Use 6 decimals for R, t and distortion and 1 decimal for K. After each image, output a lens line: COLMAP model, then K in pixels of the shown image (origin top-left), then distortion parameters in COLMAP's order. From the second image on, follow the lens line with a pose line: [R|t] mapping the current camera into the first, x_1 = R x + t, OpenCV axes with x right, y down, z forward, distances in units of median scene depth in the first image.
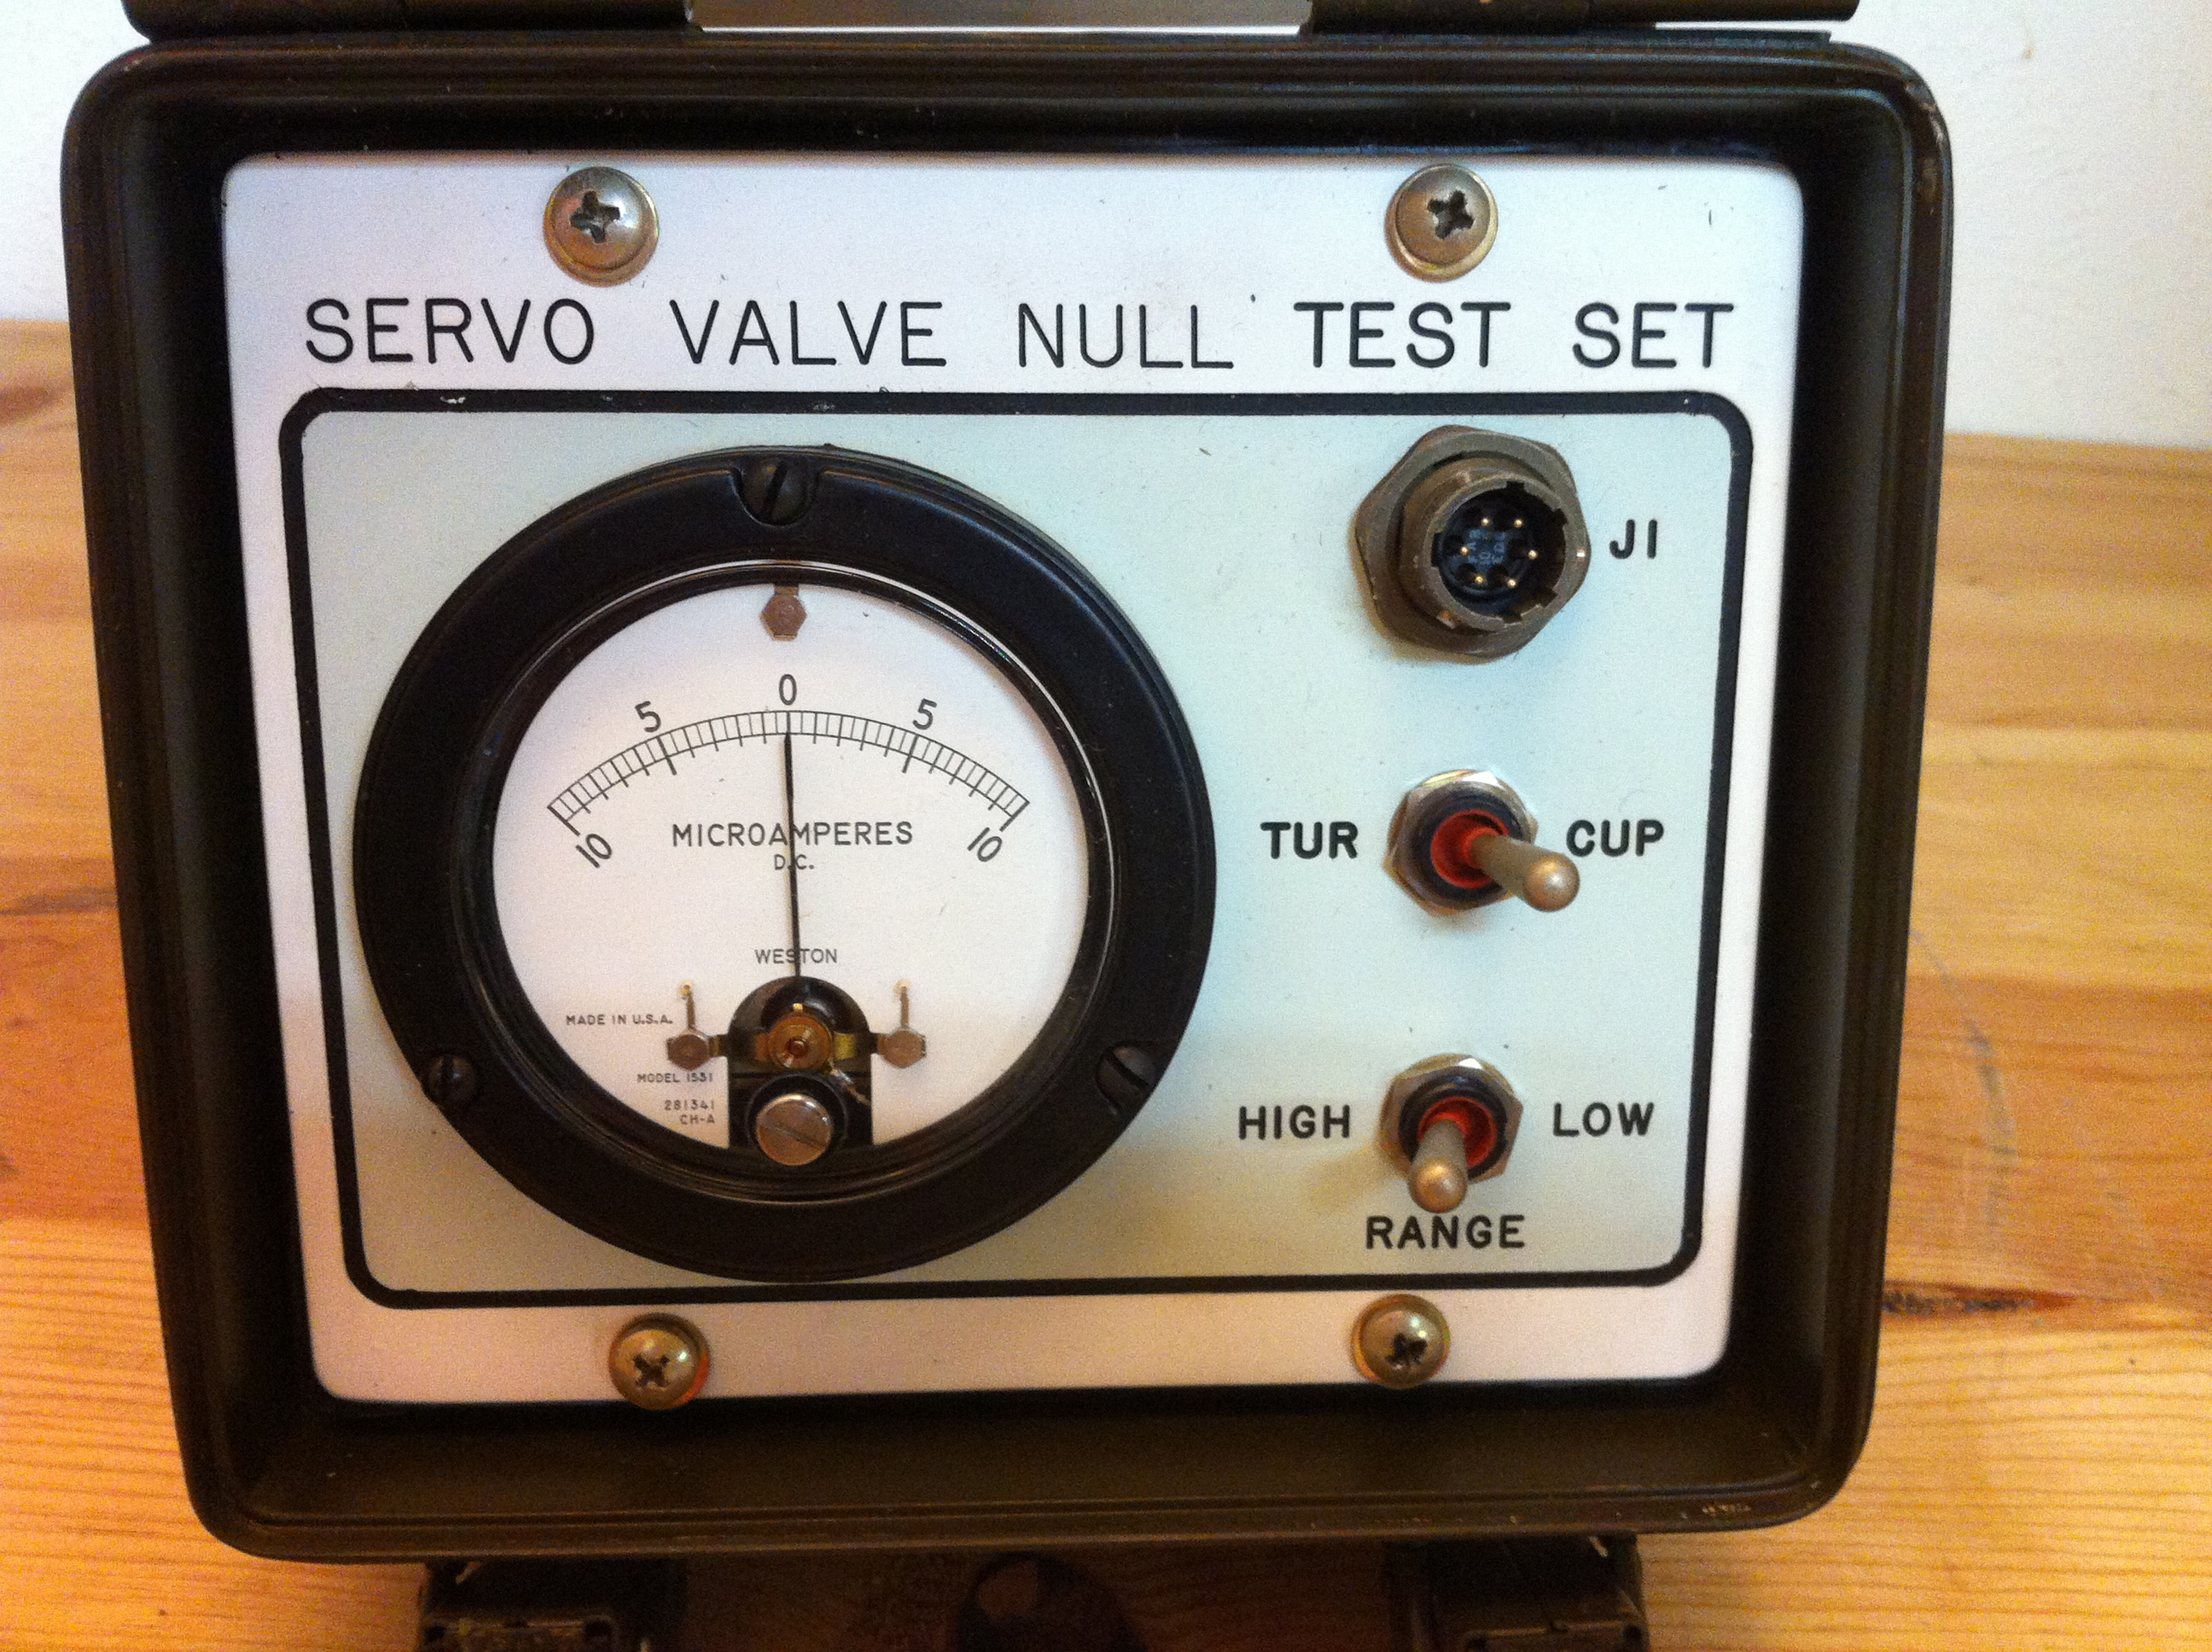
lens RADIAL K [[2204.7, 0, 1099.5], [0, 2204.7, 809.3], [0, 0, 1]] dist [-0.064569, 0.000000]
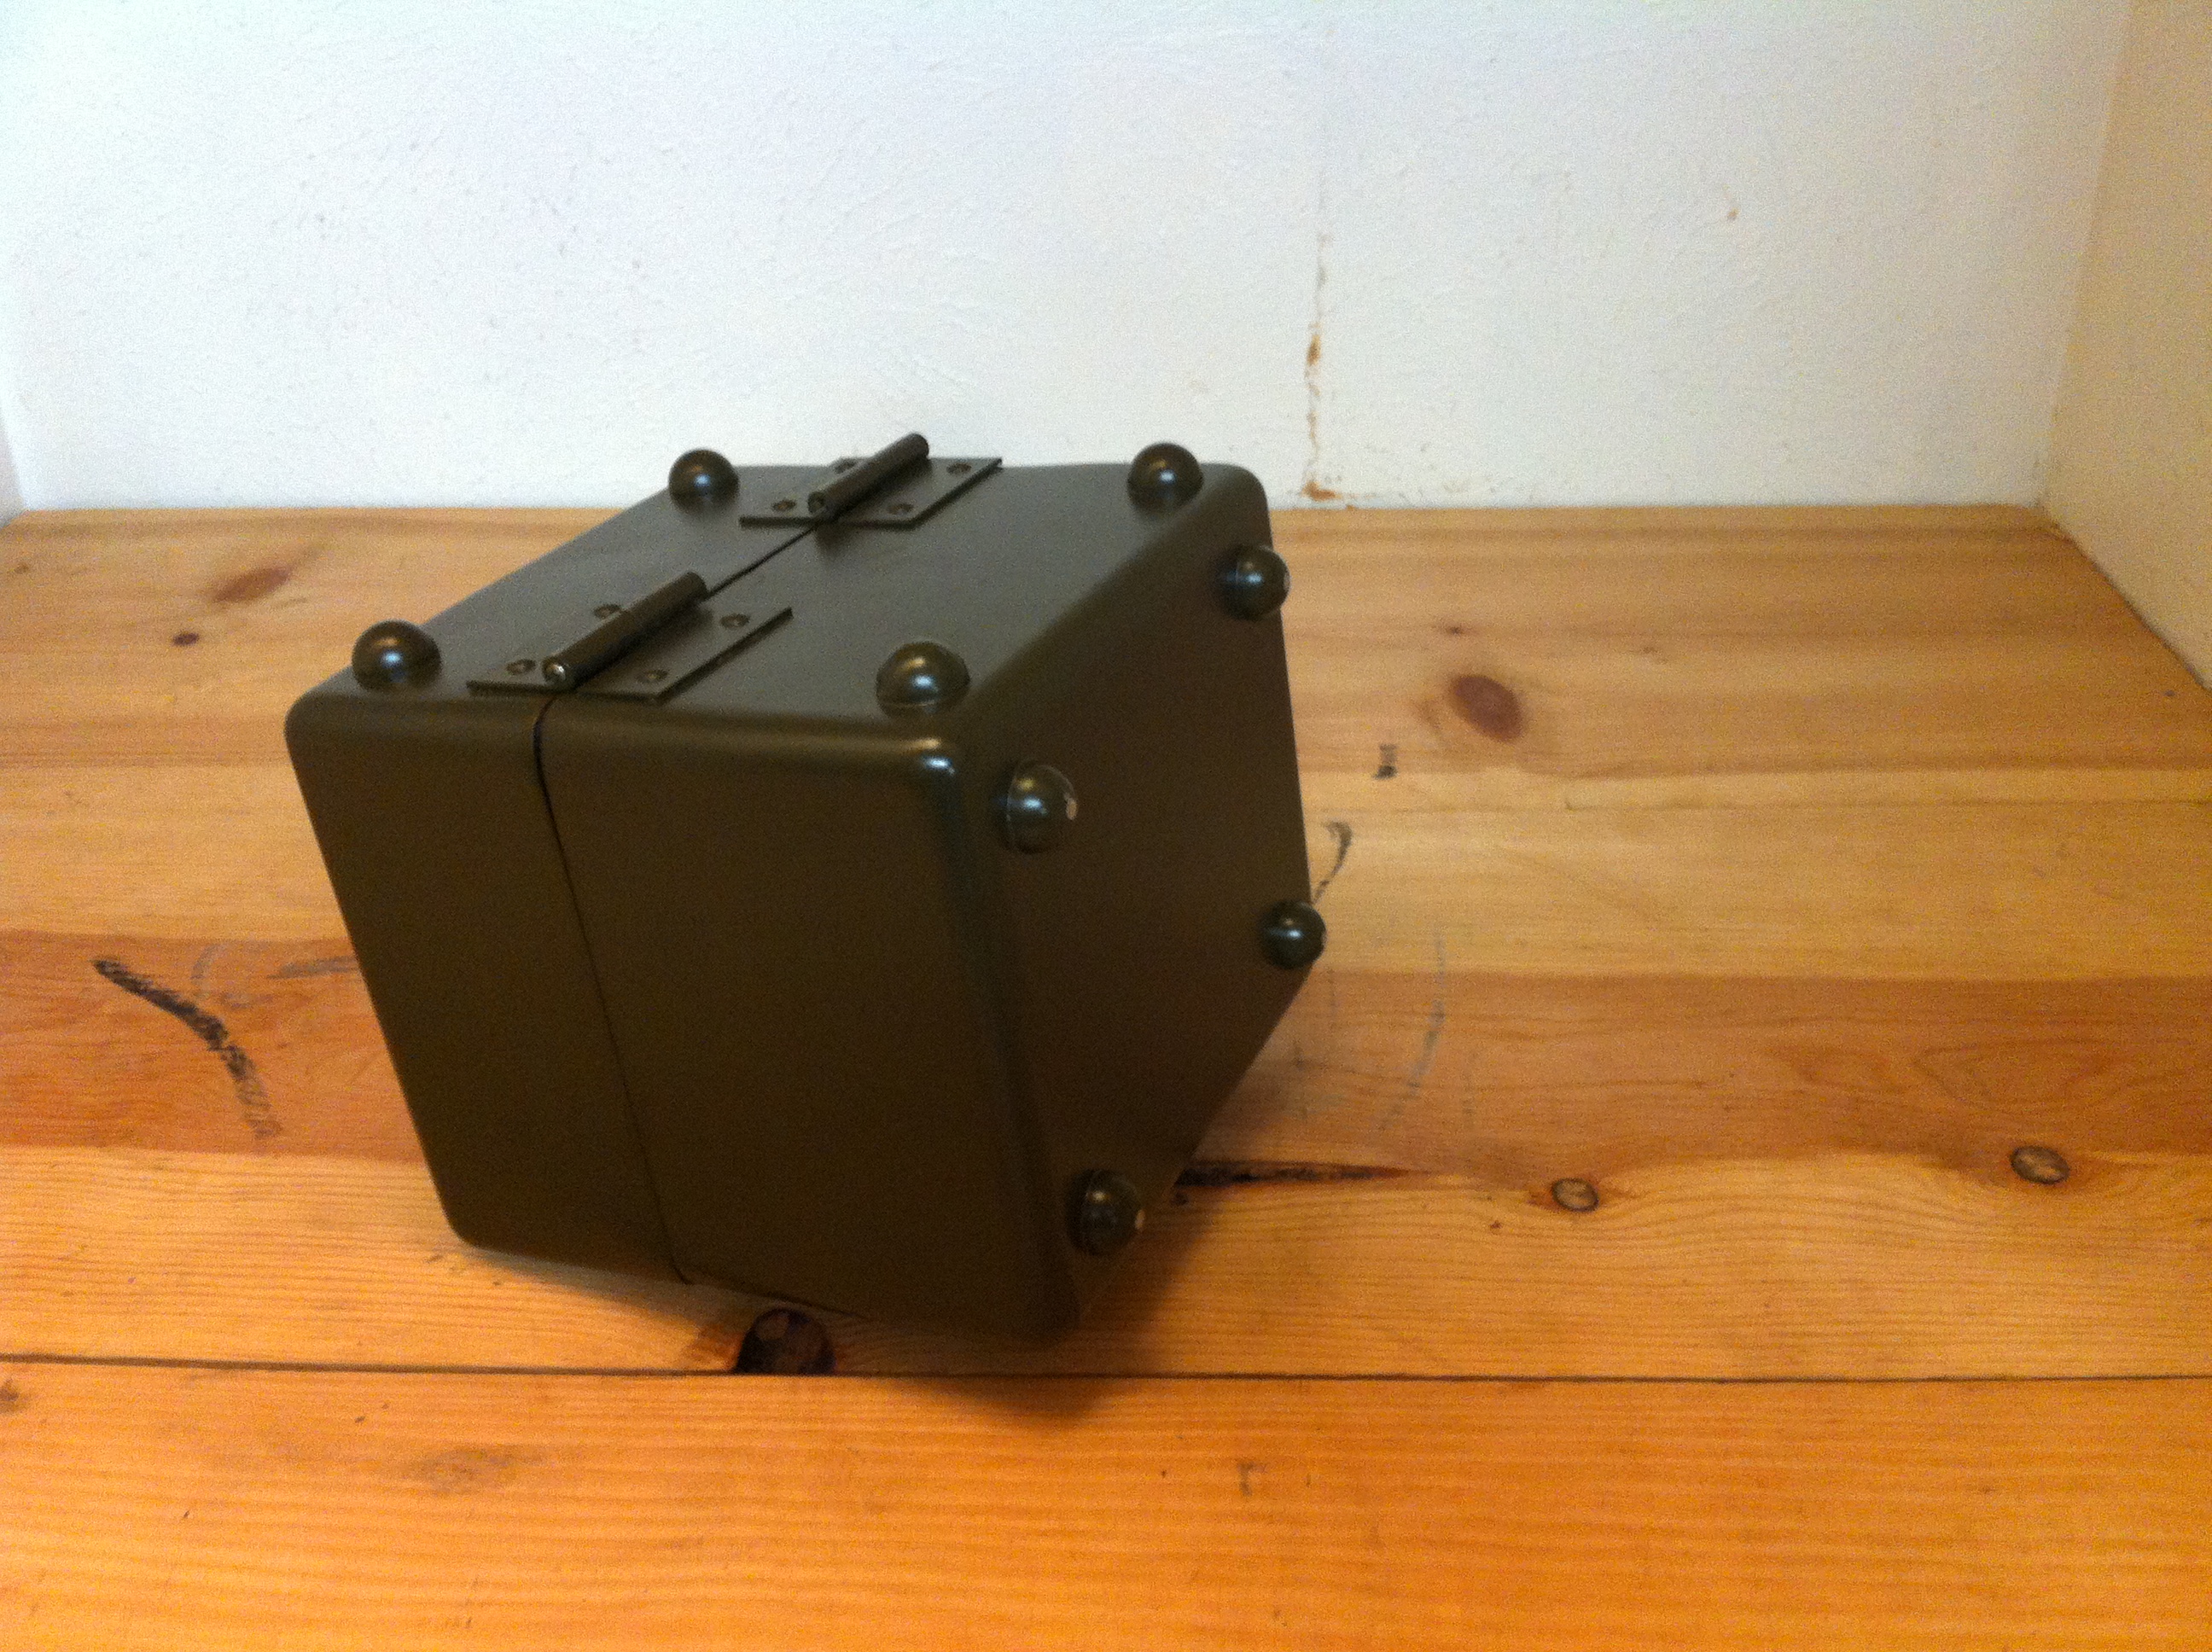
lens RADIAL K [[2204.7, 0, 1101.9], [0, 2204.7, 826.3], [0, 0, 1]] dist [-0.064569, 0.000000]
pose [[0.994066, -0.039229, -0.101461, 0.392305], [0.043998, 0.998009, 0.045198, -0.141363], [0.099486, -0.049394, 0.993812, -0.761535]]
